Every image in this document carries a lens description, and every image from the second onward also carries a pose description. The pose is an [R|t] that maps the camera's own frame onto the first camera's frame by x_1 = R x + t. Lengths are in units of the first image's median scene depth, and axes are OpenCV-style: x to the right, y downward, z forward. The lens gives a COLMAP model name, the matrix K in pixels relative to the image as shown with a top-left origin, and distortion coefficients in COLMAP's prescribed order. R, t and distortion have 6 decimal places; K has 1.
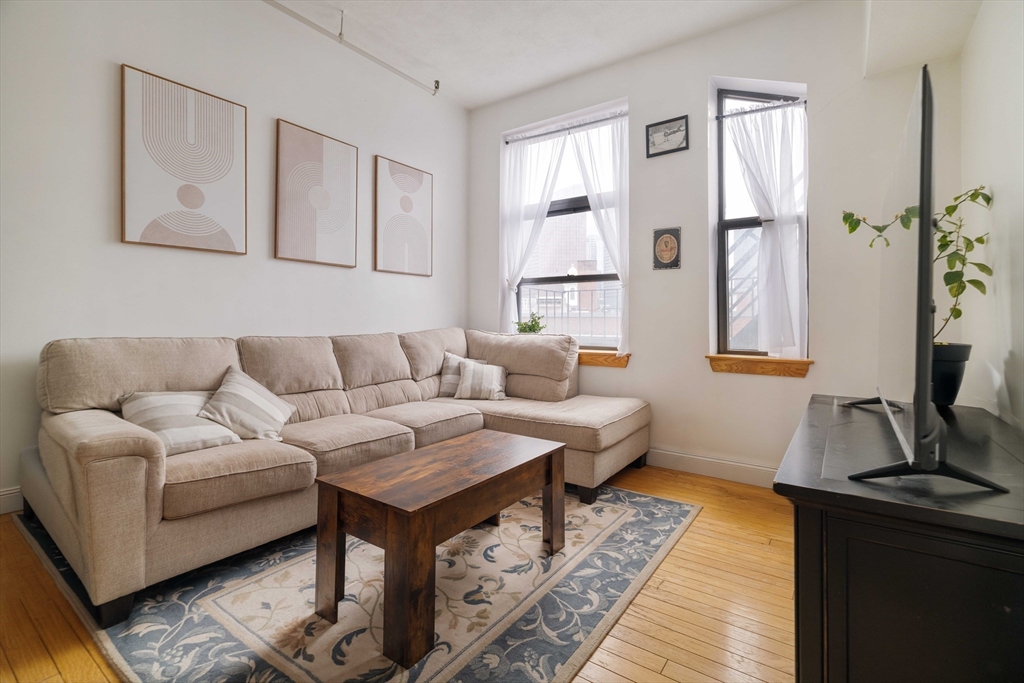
lens RADIAL K [[467.3, 0, 510.2], [0, 467.3, 317.4], [0, 0, 1]] dist [-0.011139, -0.000220]
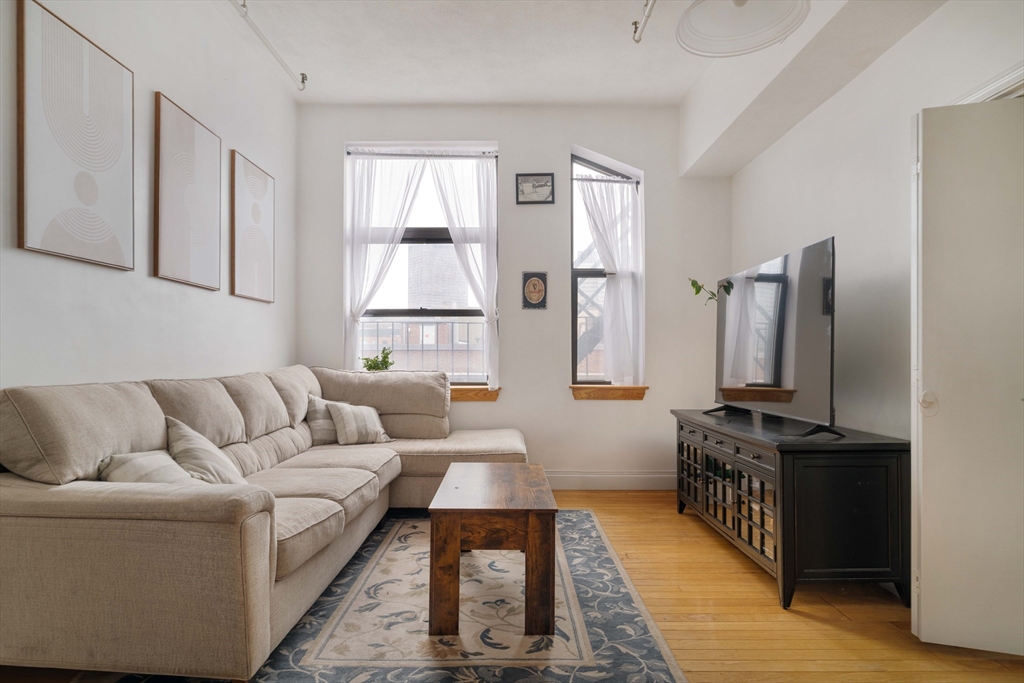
lens RADIAL K [[574.9, 0, 525.6], [0, 574.9, 339.6], [0, 0, 1]] dist [-0.001216, -0.000311]
pose [[0.817917, 0.011523, 0.575221, -0.455098], [-0.001288, 0.999834, -0.018199, -0.006279], [-0.575335, 0.014144, 0.817796, -0.090955]]
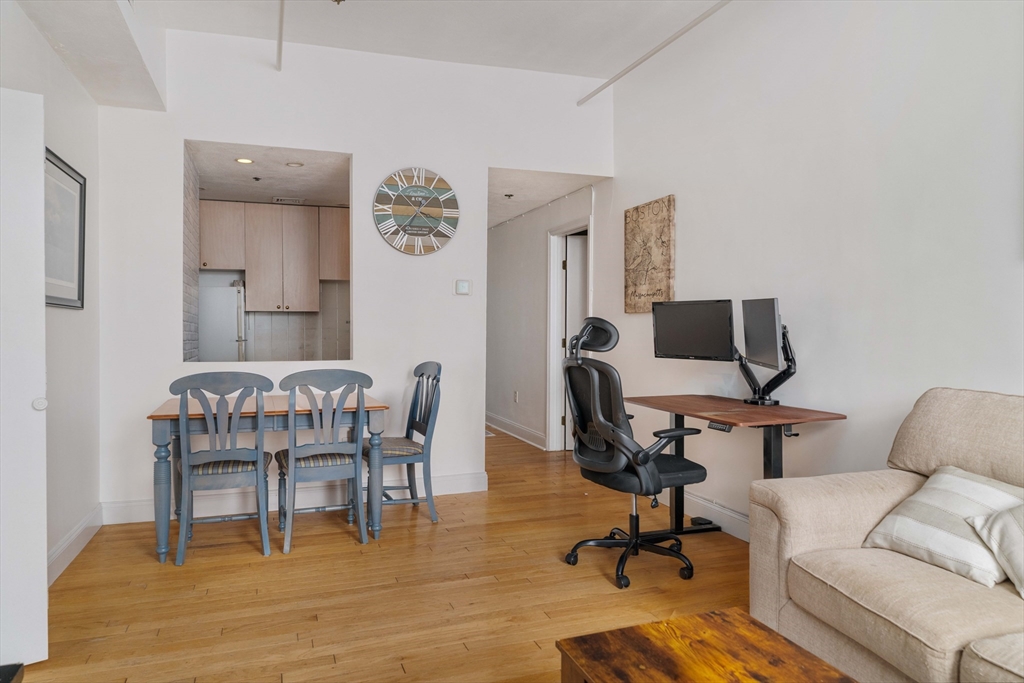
lens RADIAL K [[696.5, 0, 512.0], [0, 696.5, 341.5], [0, 0, 1]] dist [0.000952, 0.000285]
pose [[-0.576482, 0.011335, -0.817031, 0.280305], [-0.000864, 0.999895, 0.014482, -0.028246], [0.817110, 0.009054, -0.576411, 0.611810]]
